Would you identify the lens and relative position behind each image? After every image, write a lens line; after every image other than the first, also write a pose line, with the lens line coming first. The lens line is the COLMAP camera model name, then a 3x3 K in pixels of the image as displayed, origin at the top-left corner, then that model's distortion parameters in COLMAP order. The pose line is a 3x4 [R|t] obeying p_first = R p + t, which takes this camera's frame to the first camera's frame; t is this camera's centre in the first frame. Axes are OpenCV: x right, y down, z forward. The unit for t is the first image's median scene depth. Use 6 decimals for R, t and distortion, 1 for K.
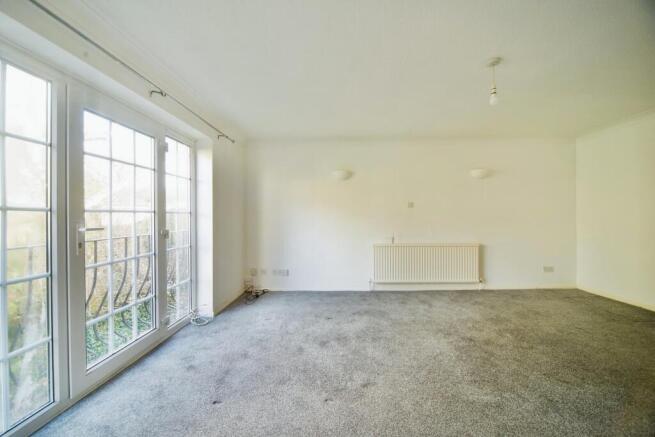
lens RADIAL K [[240.9, 0, 333.2], [0, 240.9, 216.4], [0, 0, 1]] dist [-0.000488, 0.000014]
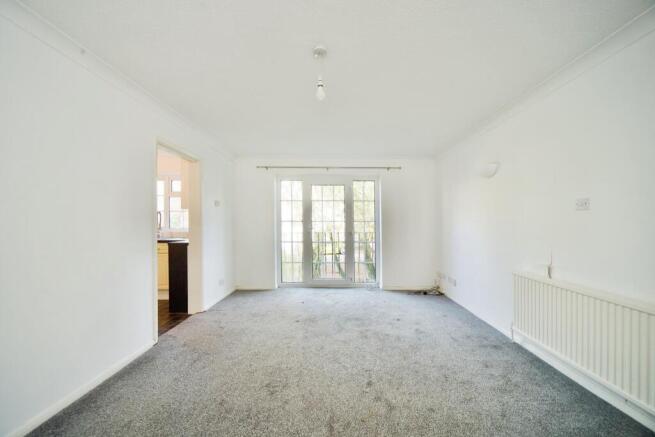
lens RADIAL K [[240.9, 0, 333.2], [0, 240.9, 216.4], [0, 0, 1]] dist [-0.000488, 0.000014]
pose [[0.033696, -0.014402, -0.999328, 0.990218], [-0.001423, 0.999894, -0.014458, -0.022668], [0.999431, 0.001909, 0.033672, 0.627289]]
